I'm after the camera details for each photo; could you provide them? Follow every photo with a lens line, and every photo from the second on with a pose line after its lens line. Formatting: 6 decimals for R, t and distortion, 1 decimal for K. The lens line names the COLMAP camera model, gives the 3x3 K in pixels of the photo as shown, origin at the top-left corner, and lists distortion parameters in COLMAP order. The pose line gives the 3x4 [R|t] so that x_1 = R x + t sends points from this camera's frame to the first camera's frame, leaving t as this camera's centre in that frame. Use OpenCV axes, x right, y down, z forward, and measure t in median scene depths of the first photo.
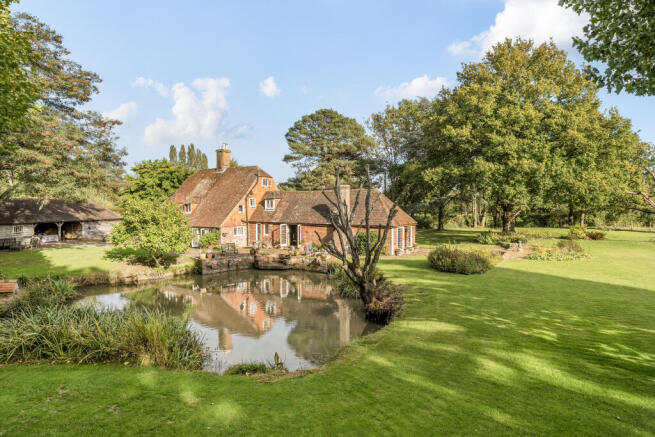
lens RADIAL K [[385.9, 0, 327.5], [0, 385.9, 218.5], [0, 0, 1]] dist [-0.004409, -0.000858]
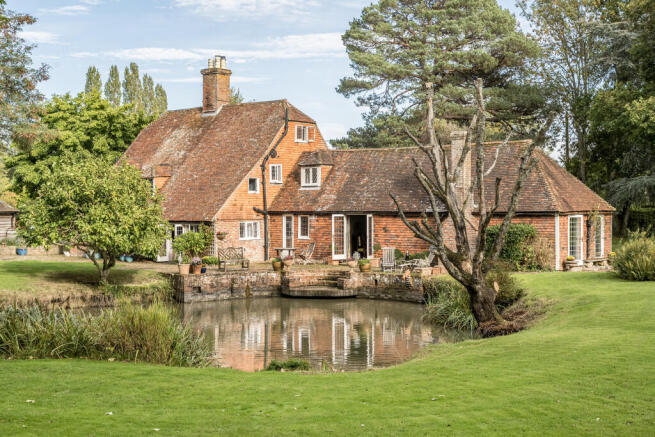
lens RADIAL K [[973.8, 0, 327.5], [0, 973.8, 218.5], [0, 0, 1]] dist [-0.013940, 0.026310]
pose [[0.991911, -0.002332, -0.126912, 0.028629], [-0.001539, 0.999537, -0.030393, 0.053993], [0.126924, 0.030343, 0.991448, -0.222488]]
